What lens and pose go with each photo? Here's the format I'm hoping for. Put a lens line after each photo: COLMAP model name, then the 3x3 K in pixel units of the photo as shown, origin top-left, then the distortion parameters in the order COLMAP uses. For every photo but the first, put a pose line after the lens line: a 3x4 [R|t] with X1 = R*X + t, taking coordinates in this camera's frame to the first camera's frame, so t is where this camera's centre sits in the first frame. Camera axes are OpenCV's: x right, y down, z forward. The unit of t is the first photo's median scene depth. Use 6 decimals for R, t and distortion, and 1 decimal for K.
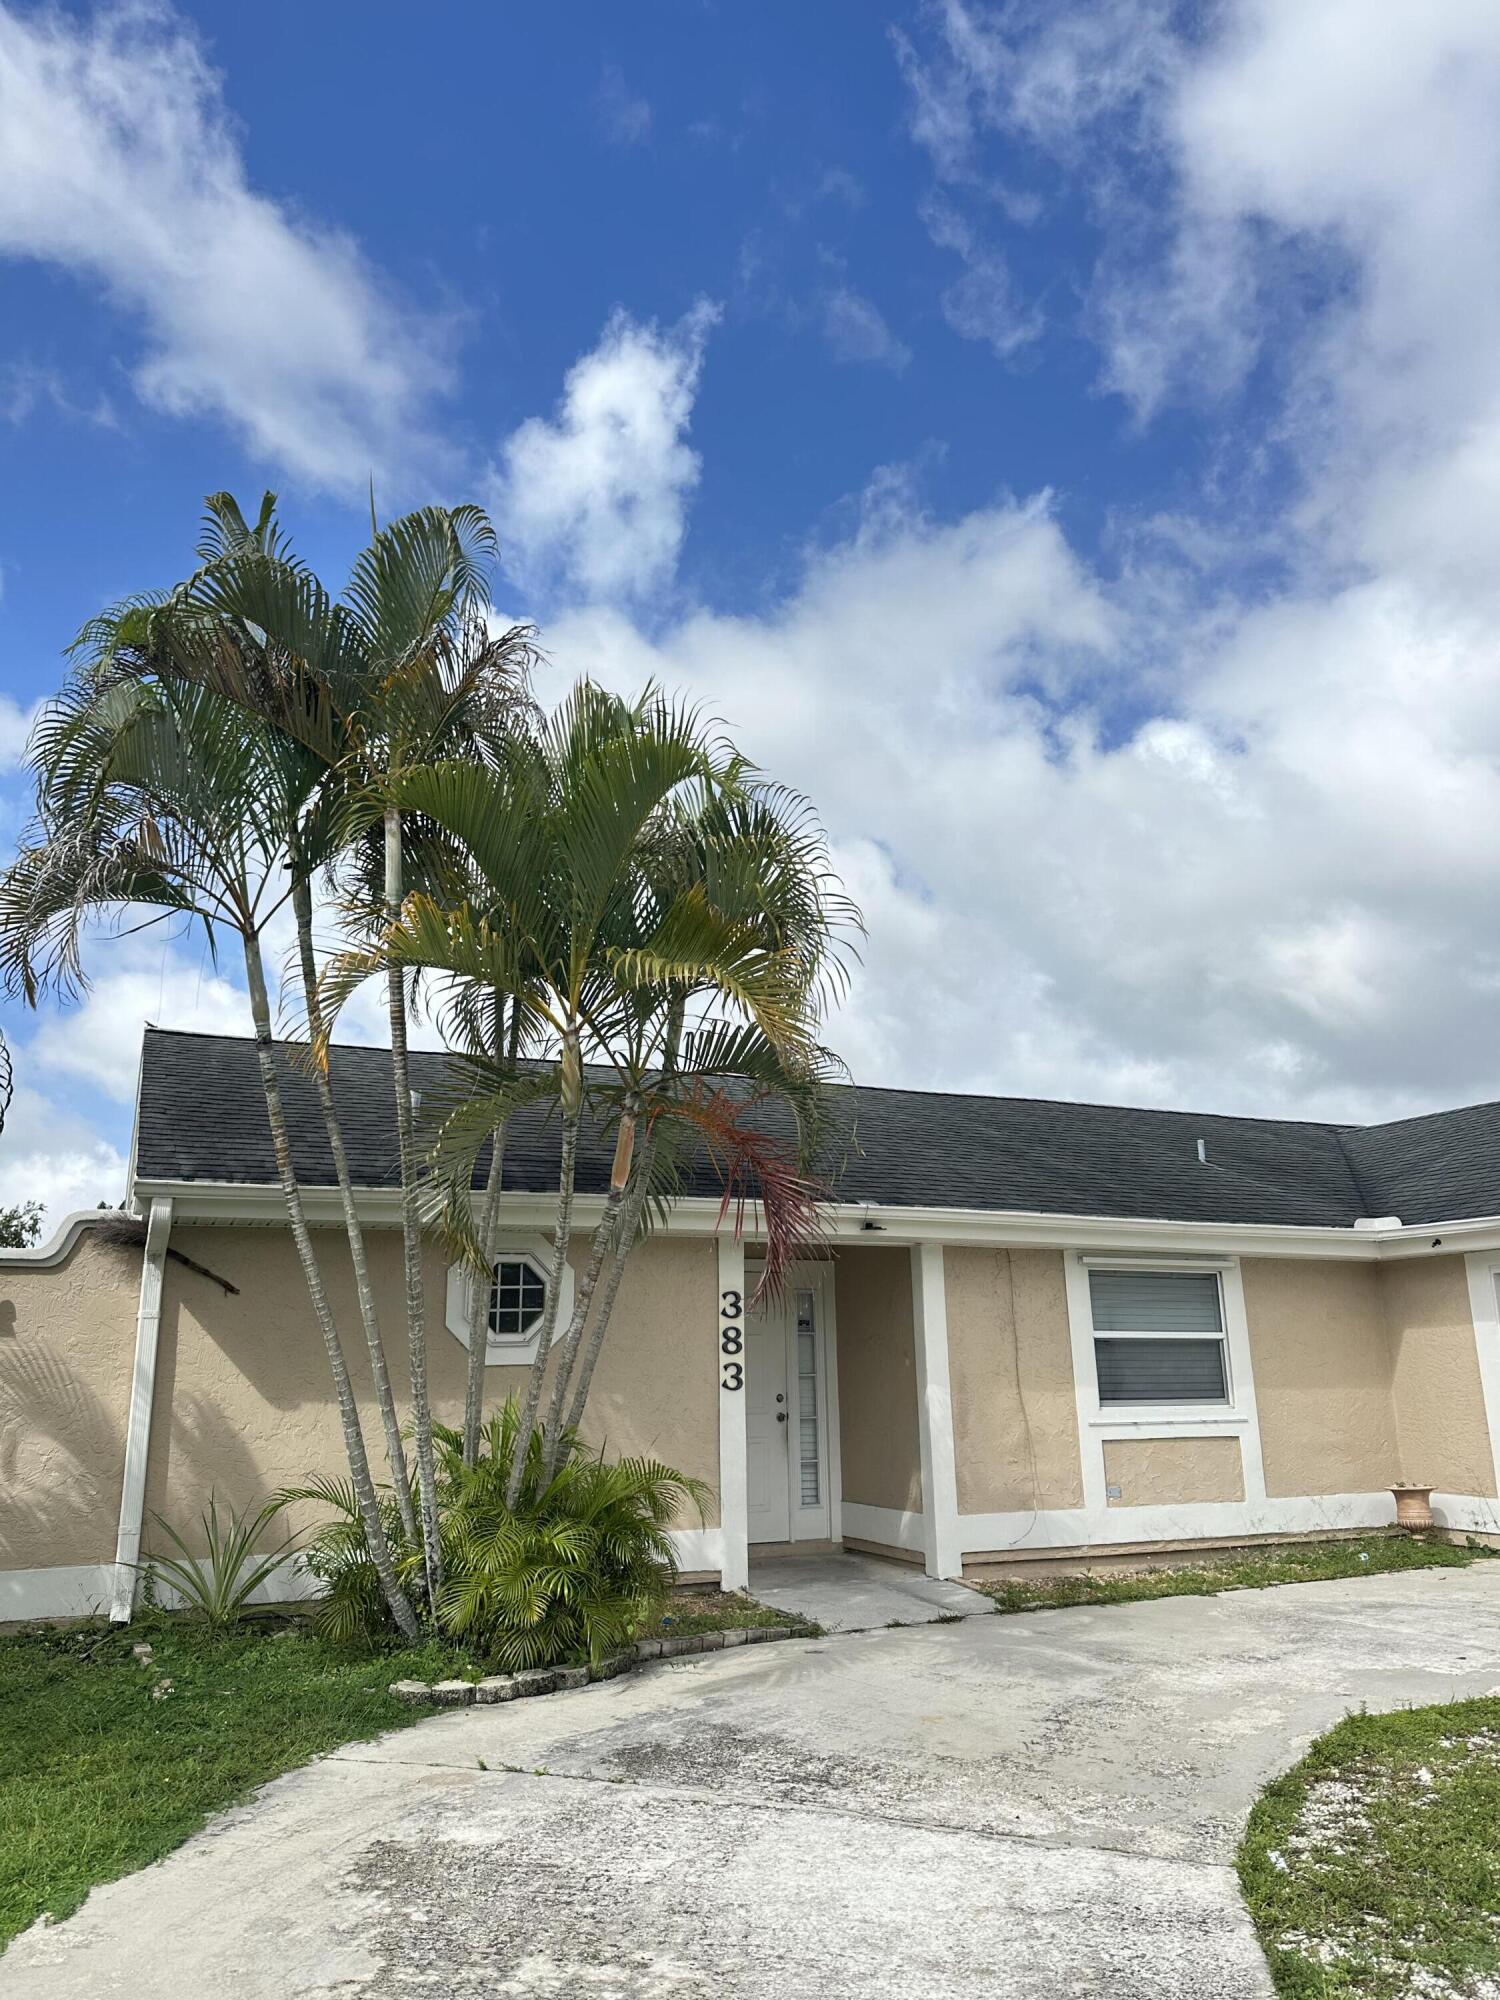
lens RADIAL K [[1412.3, 0, 750.8], [0, 1412.3, 992.4], [0, 0, 1]] dist [0.058324, -0.081905]
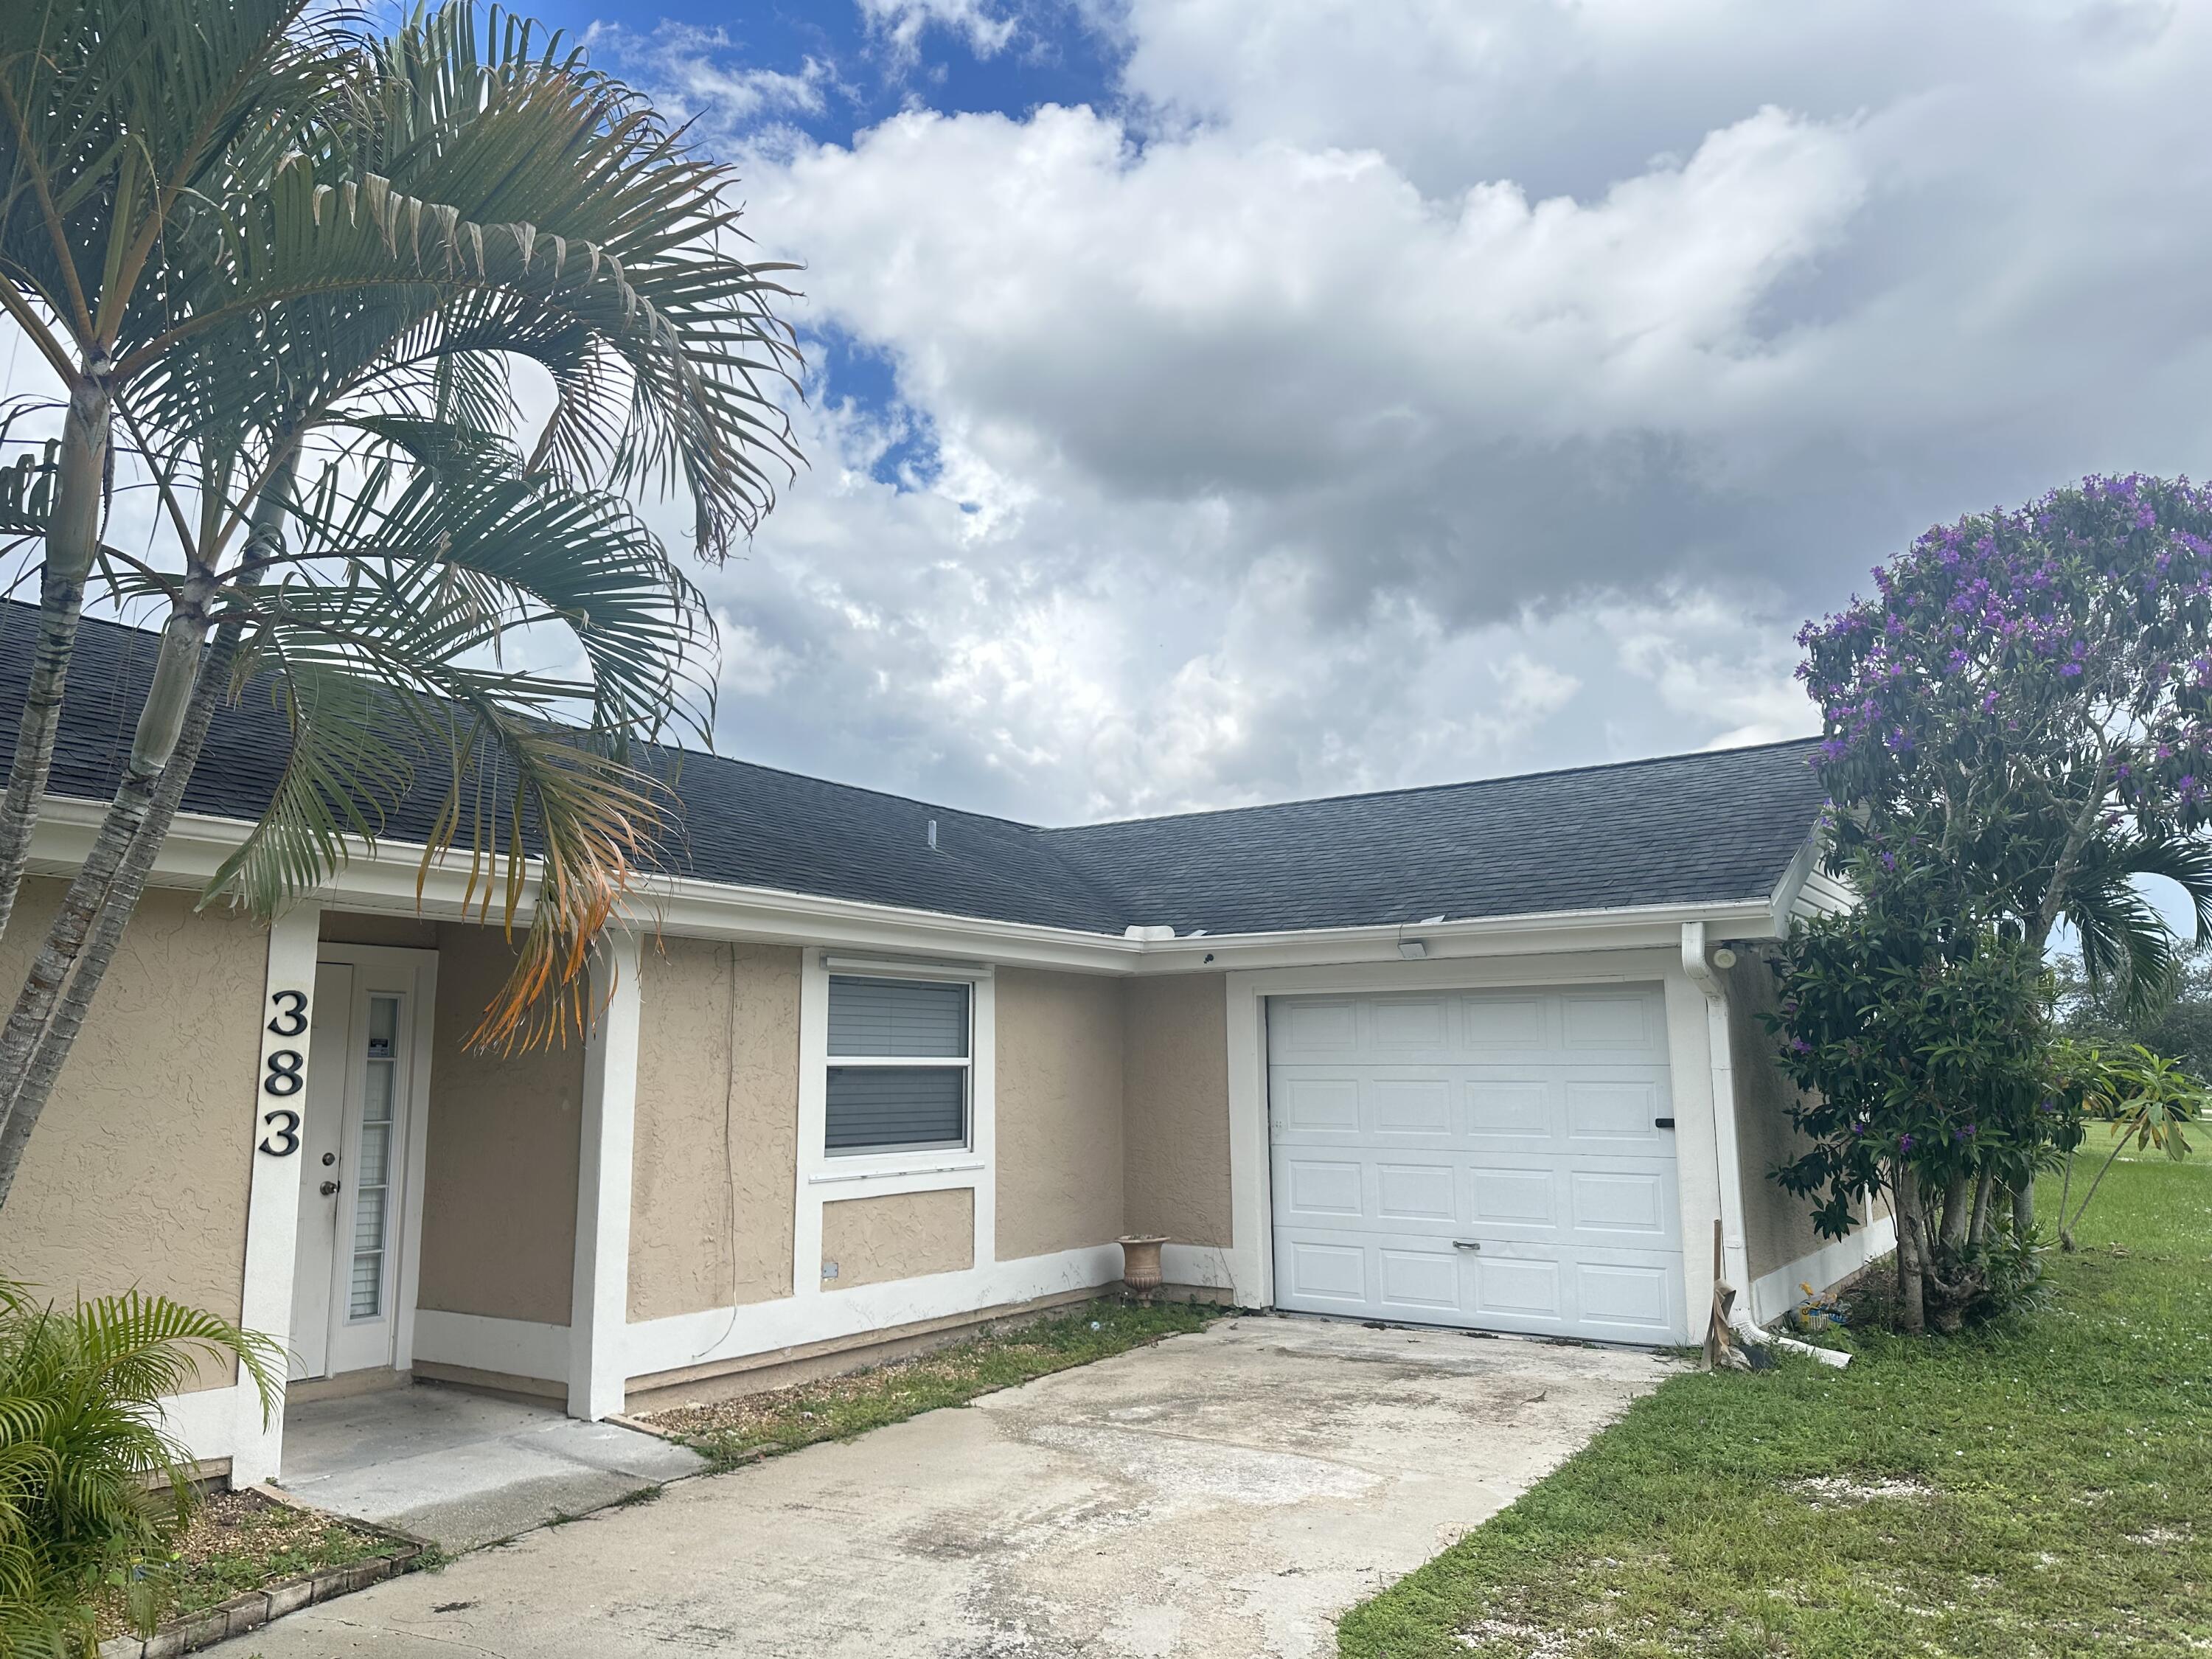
lens RADIAL K [[1561.9, 0, 1106.0], [0, 1561.9, 829.5], [0, 0, 1]] dist [0.058324, -0.081905]
pose [[0.827129, 0.093514, 0.554177, -0.098445], [-0.161213, 0.984099, 0.074555, 0.041670], [-0.538394, -0.151007, 0.829053, 0.280517]]
